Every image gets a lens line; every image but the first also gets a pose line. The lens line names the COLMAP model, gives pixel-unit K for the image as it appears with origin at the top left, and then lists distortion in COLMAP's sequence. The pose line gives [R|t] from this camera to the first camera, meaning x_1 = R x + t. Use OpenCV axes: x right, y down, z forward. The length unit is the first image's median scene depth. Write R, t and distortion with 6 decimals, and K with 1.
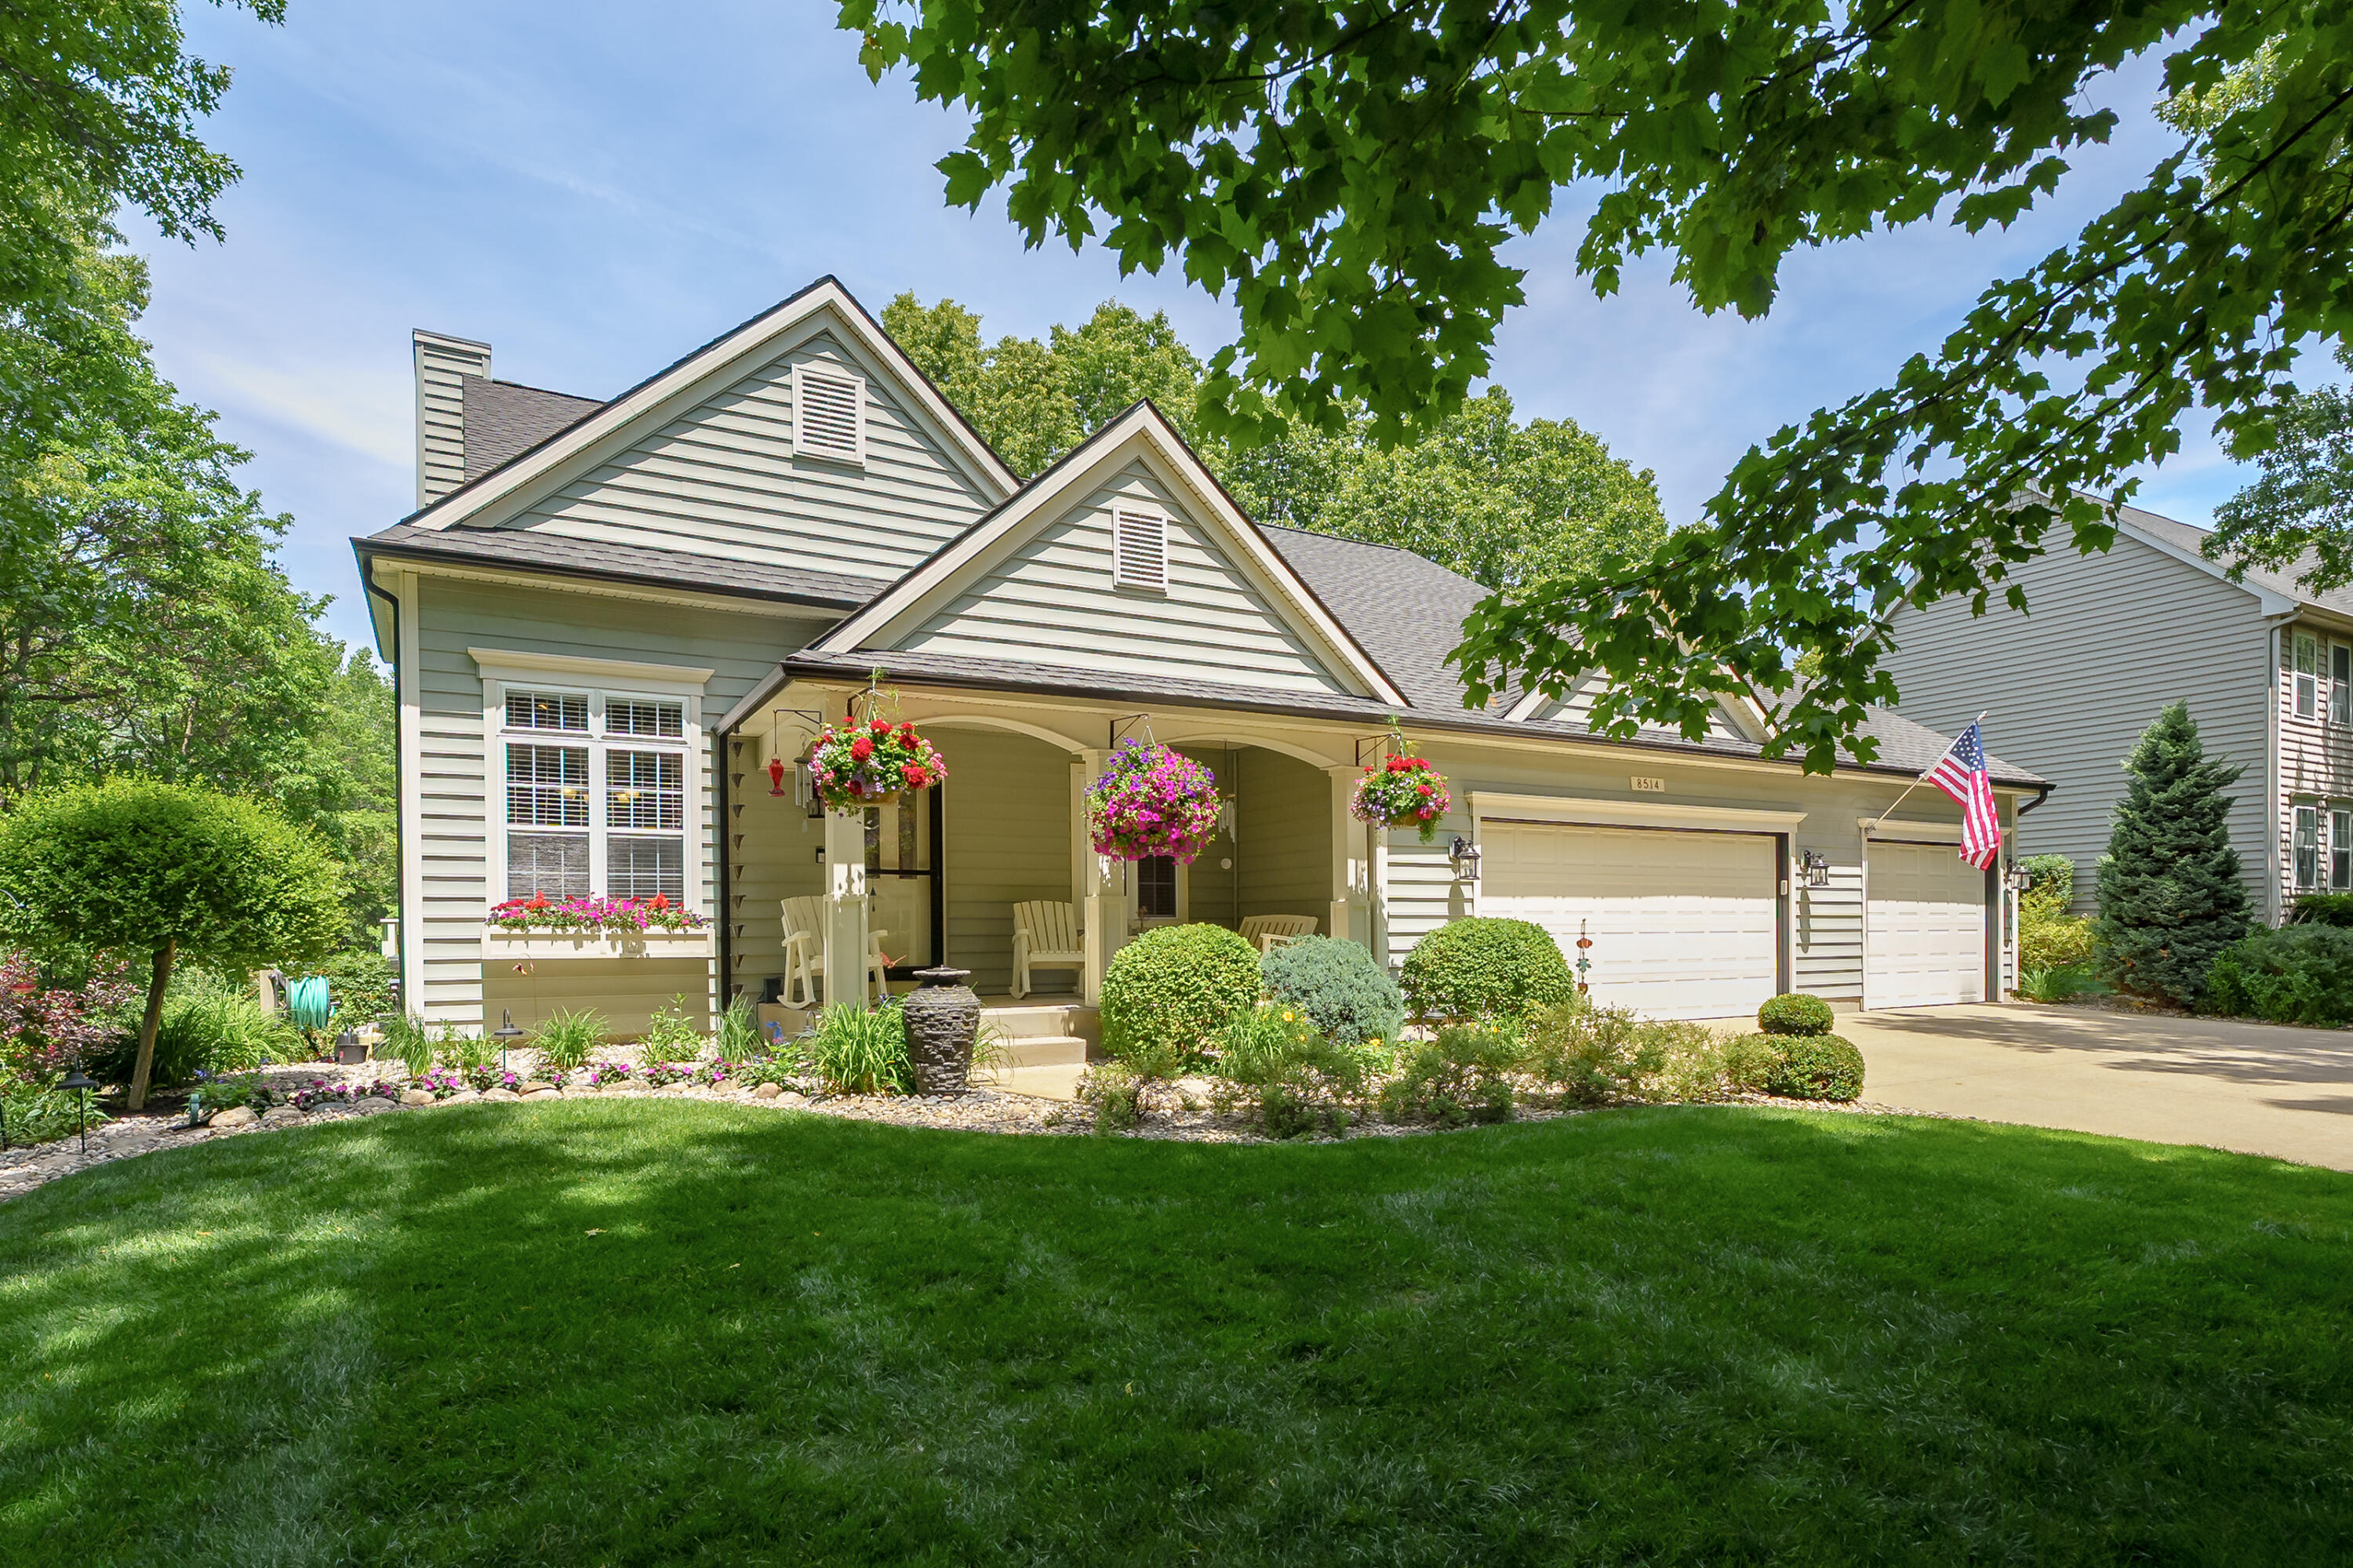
lens RADIAL K [[1032.7, 0, 1174.8], [0, 1032.7, 913.0], [0, 0, 1]] dist [-0.003530, -0.000157]
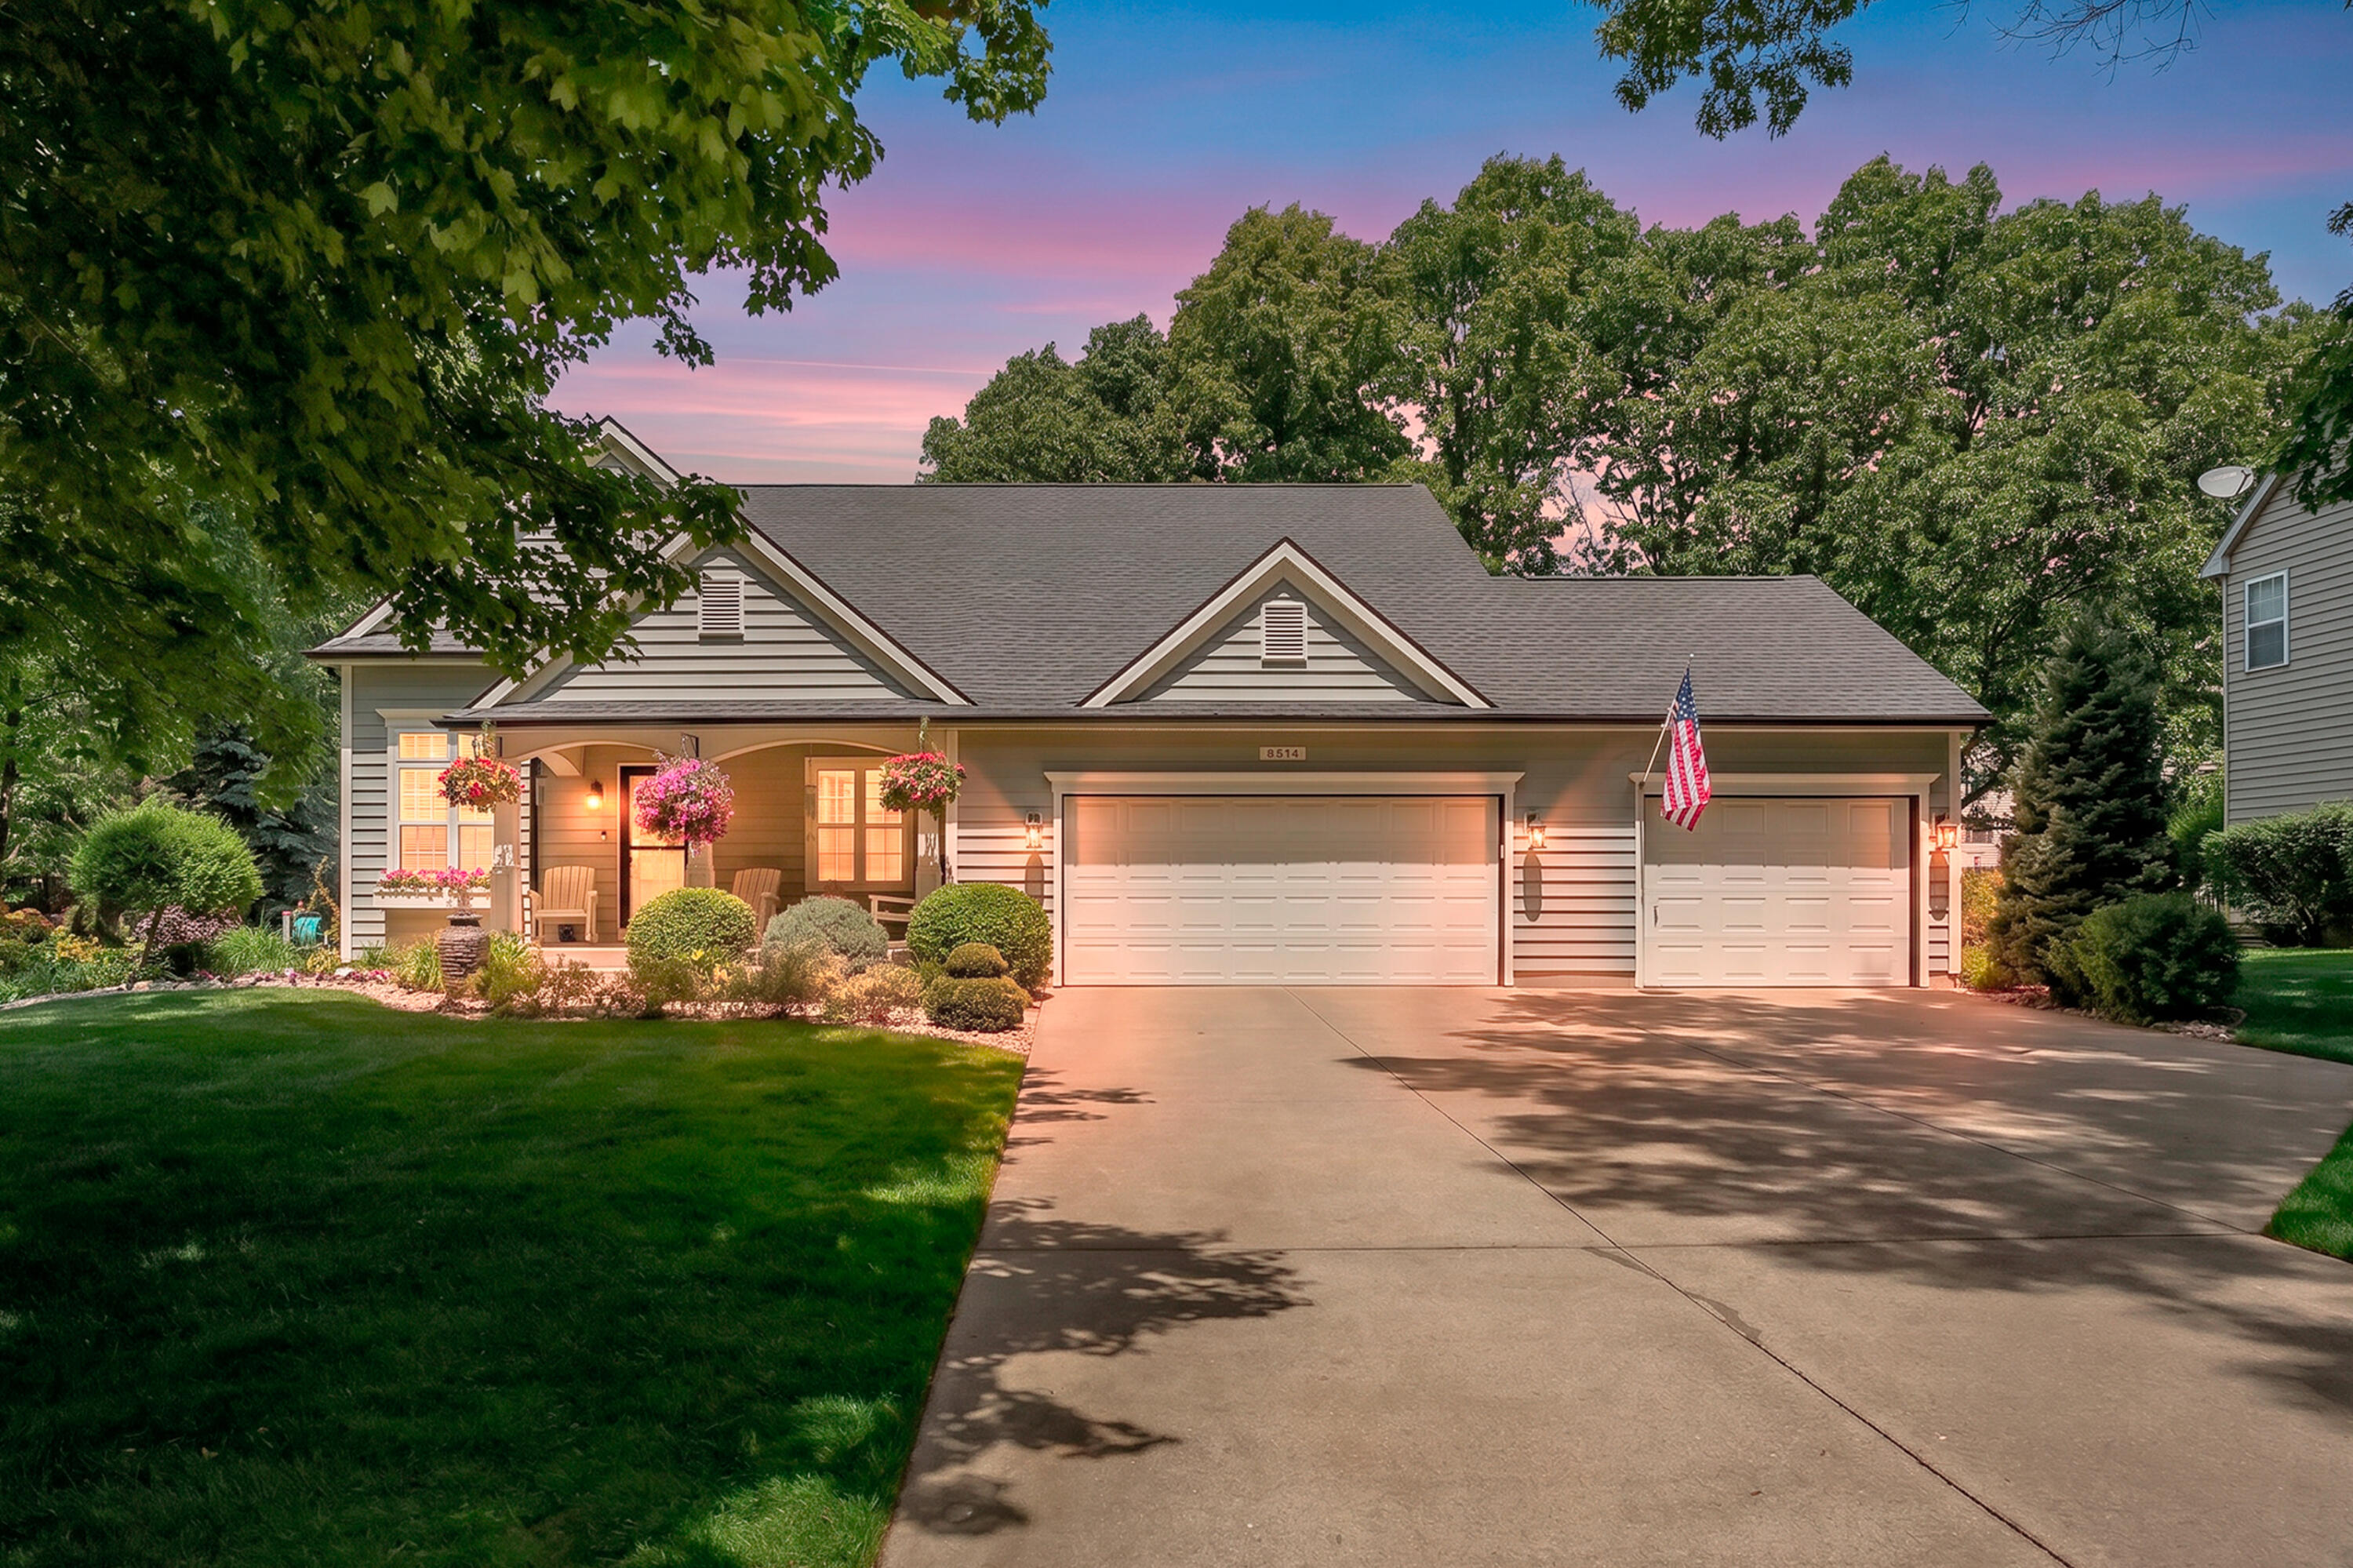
lens RADIAL K [[1209.5, 0, 1175.3], [0, 1209.5, 869.6], [0, 0, 1]] dist [-0.016694, -0.000018]
pose [[0.918880, -0.000990, -0.394536, 1.024982], [0.000129, 0.999998, -0.002209, -0.007805], [0.394537, 0.001979, 0.918878, -0.183954]]
